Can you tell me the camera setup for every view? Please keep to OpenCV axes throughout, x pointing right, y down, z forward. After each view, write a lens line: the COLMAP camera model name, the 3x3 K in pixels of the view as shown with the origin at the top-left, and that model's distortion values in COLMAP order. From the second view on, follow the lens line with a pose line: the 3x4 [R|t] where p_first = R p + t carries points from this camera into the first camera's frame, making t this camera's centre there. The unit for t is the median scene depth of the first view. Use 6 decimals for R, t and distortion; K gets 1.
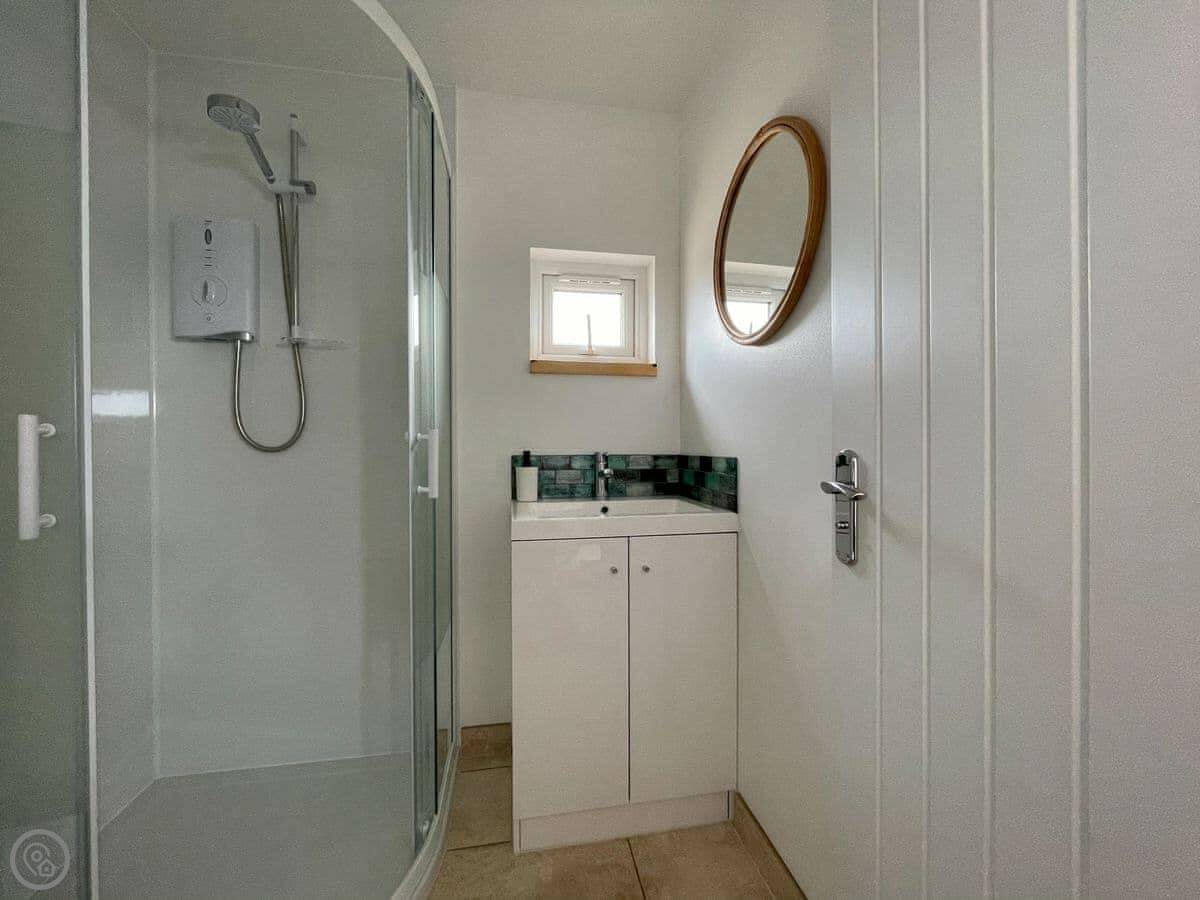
lens RADIAL K [[484.4, 0, 597.8], [0, 484.4, 455.0], [0, 0, 1]] dist [0.000547, -0.001431]
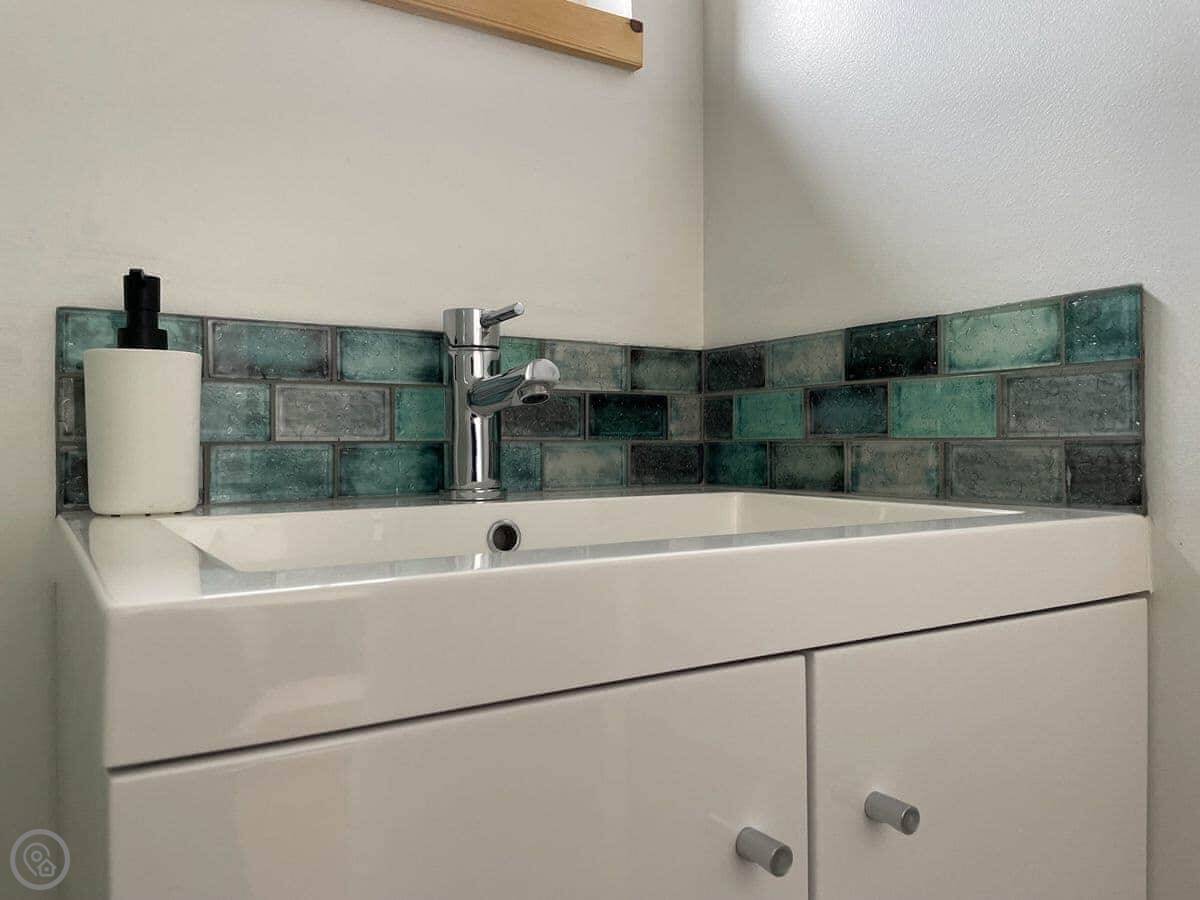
lens RADIAL K [[879.3, 0, 602.6], [0, 879.3, 453.7], [0, 0, 1]] dist [0.034241, 0.001047]
pose [[0.925124, -0.002544, 0.379655, -0.102892], [0.005460, 0.999963, -0.006603, 0.070060], [-0.379625, 0.008181, 0.925104, 0.533567]]
